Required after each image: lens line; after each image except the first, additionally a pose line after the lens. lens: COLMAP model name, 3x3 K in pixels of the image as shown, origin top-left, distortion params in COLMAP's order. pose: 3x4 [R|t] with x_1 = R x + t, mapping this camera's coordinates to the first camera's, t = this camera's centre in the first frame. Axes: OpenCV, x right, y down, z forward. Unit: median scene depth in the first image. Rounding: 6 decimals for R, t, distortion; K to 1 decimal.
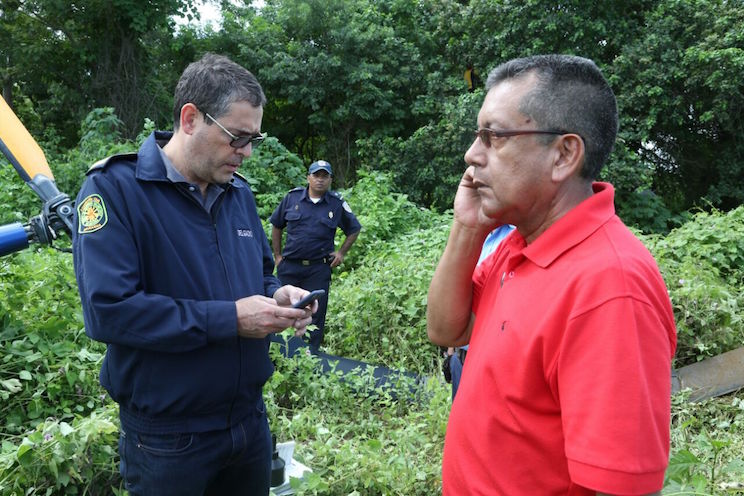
lens RADIAL K [[636.2, 0, 368.2], [0, 636.2, 243.0], [0, 0, 1]] dist [-0.045637, 0.077813]
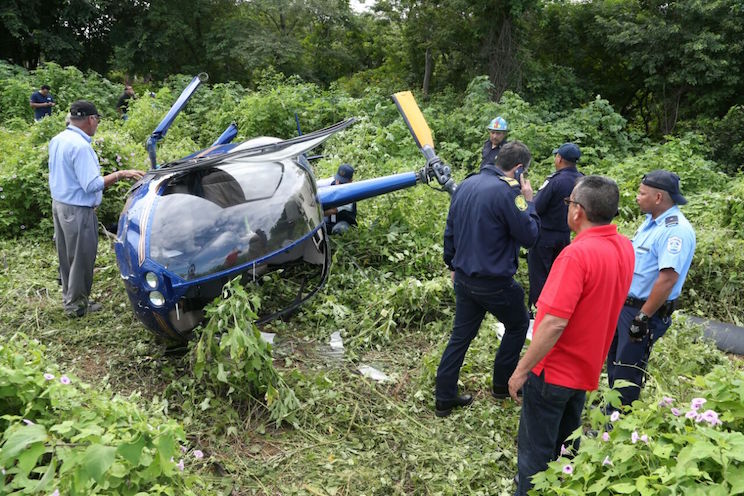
lens RADIAL K [[510.6, 0, 372.0], [0, 510.6, 248.0], [0, 0, 1]] dist [-0.125197, 0.075599]
pose [[0.814270, 0.191764, -0.547897, 0.206917], [-0.095015, 0.975158, 0.200097, -0.098390], [0.572658, -0.110875, 0.812262, -0.301895]]
